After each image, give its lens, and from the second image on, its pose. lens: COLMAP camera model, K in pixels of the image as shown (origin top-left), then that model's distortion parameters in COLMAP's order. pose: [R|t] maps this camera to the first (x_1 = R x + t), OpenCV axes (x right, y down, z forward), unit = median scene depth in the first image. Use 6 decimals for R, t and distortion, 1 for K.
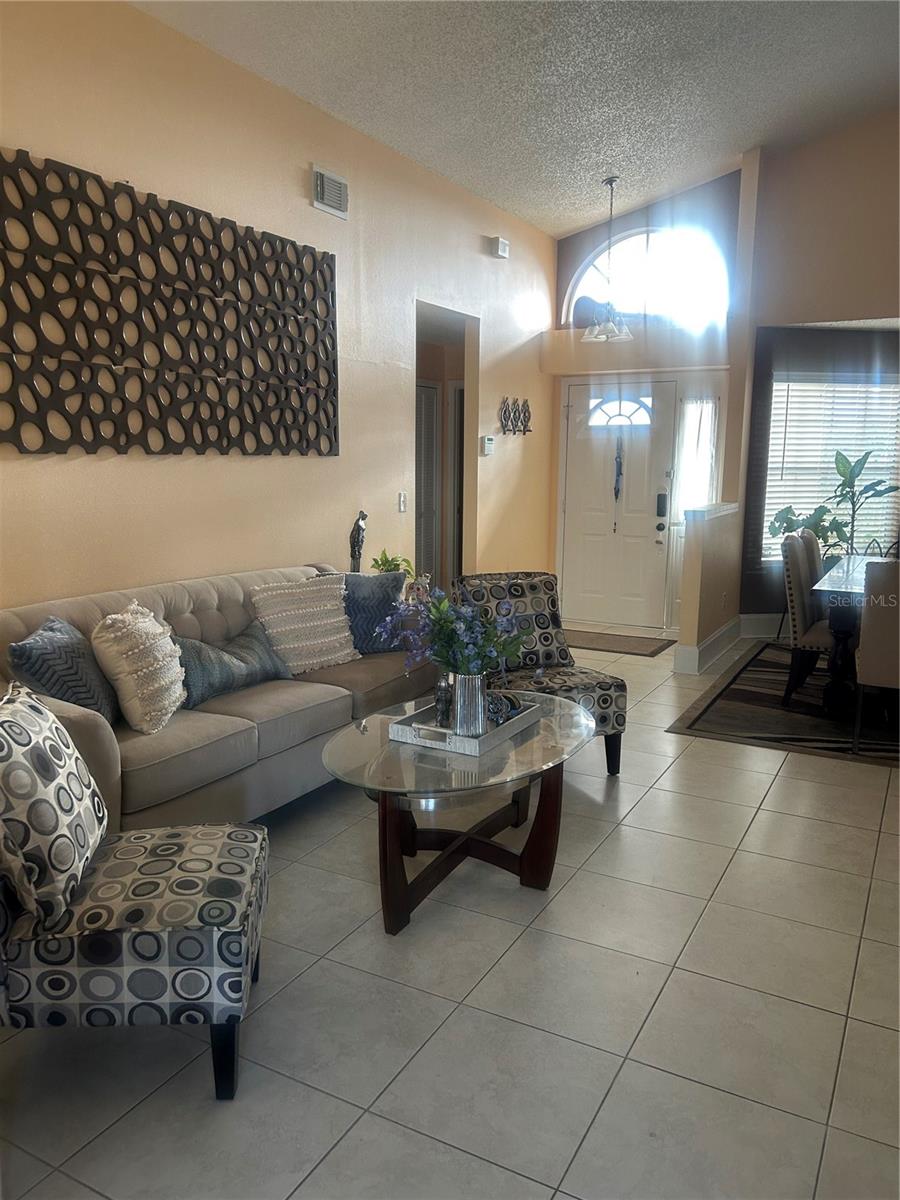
lens RADIAL K [[898.8, 0, 444.4], [0, 898.8, 600.3], [0, 0, 1]] dist [0.070750, -0.099476]
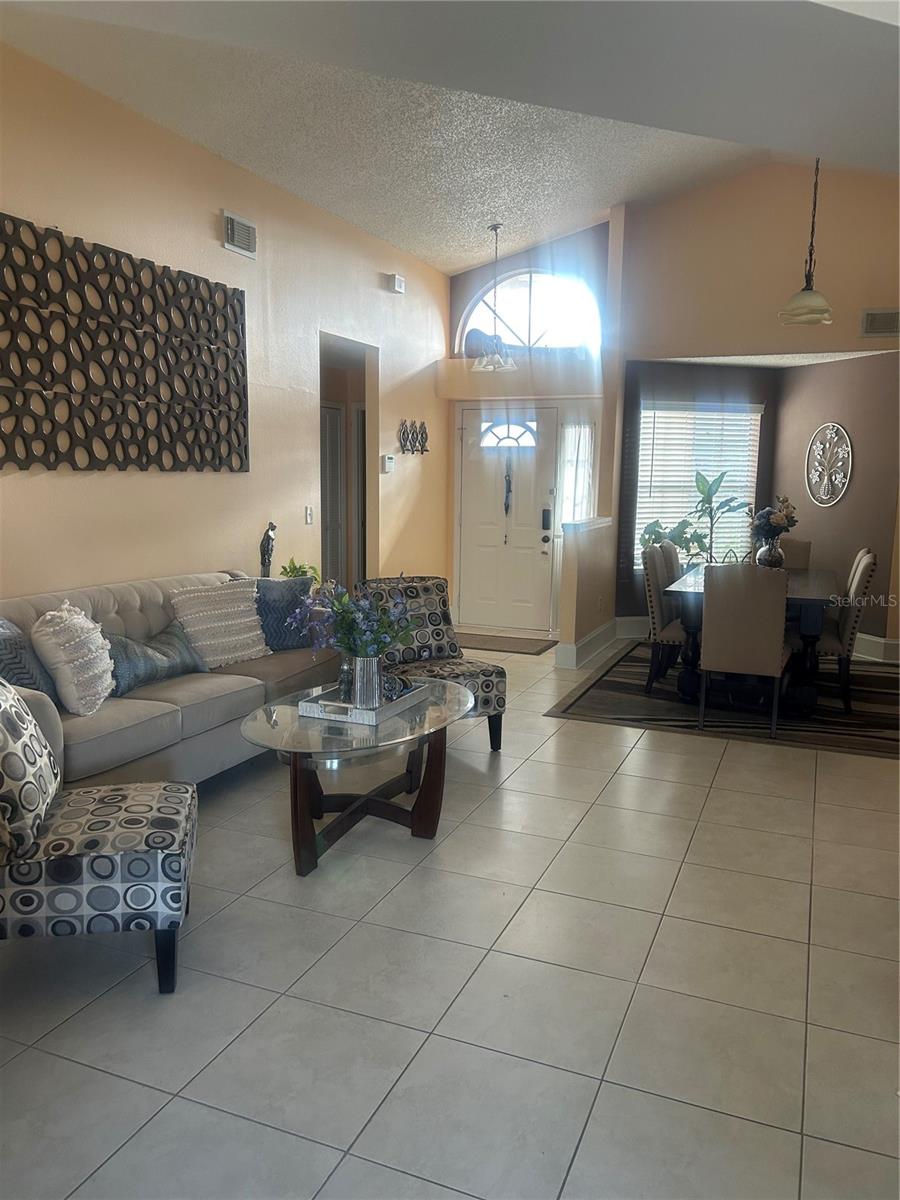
lens RADIAL K [[895.6, 0, 450.0], [0, 895.6, 600.0], [0, 0, 1]] dist [0.092428, -0.171441]
pose [[0.994080, -0.008929, 0.108281, 0.005344], [0.010844, 0.999795, -0.017114, 0.016582], [-0.108106, 0.018187, 0.993973, -0.115151]]
